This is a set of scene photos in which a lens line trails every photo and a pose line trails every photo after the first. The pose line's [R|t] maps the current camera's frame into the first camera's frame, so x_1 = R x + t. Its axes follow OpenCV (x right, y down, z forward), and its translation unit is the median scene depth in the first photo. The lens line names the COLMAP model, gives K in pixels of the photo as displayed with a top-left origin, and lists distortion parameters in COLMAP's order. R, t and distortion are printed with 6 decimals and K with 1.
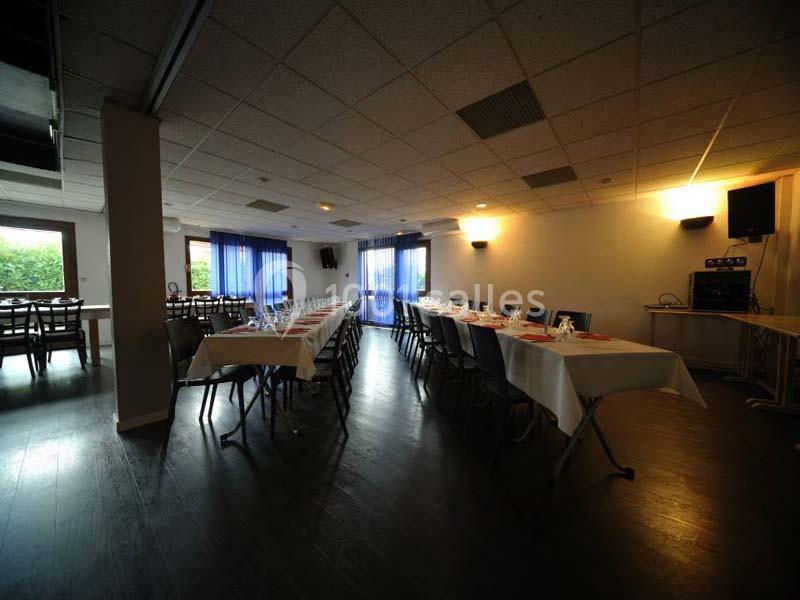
lens RADIAL K [[303.7, 0, 398.1], [0, 303.7, 310.5], [0, 0, 1]] dist [0.001554, 0.000139]
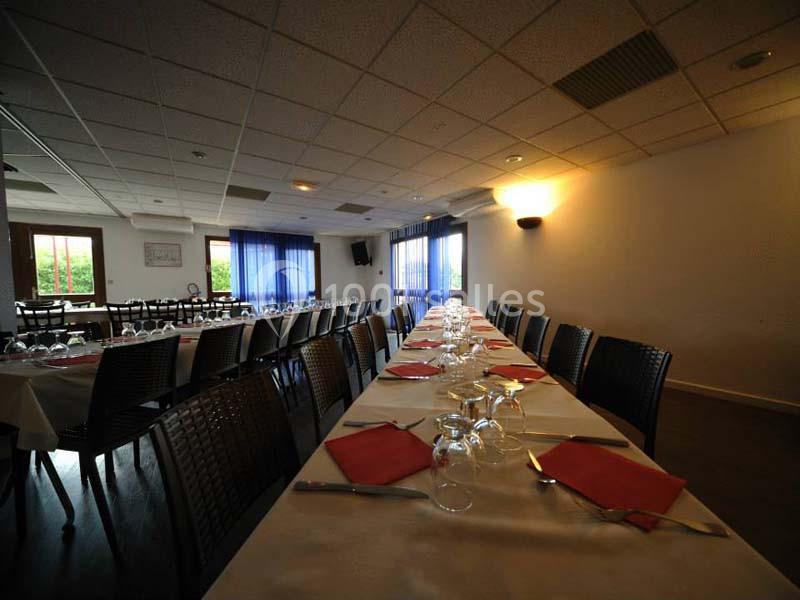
lens RADIAL K [[318.9, 0, 387.0], [0, 318.9, 297.0], [0, 0, 1]] dist [0.000184, -0.000017]
pose [[0.954570, -0.000727, -0.297987, 0.151542], [-0.011622, 0.999145, -0.039665, -0.014858], [0.297761, 0.041326, 0.953745, 0.193316]]
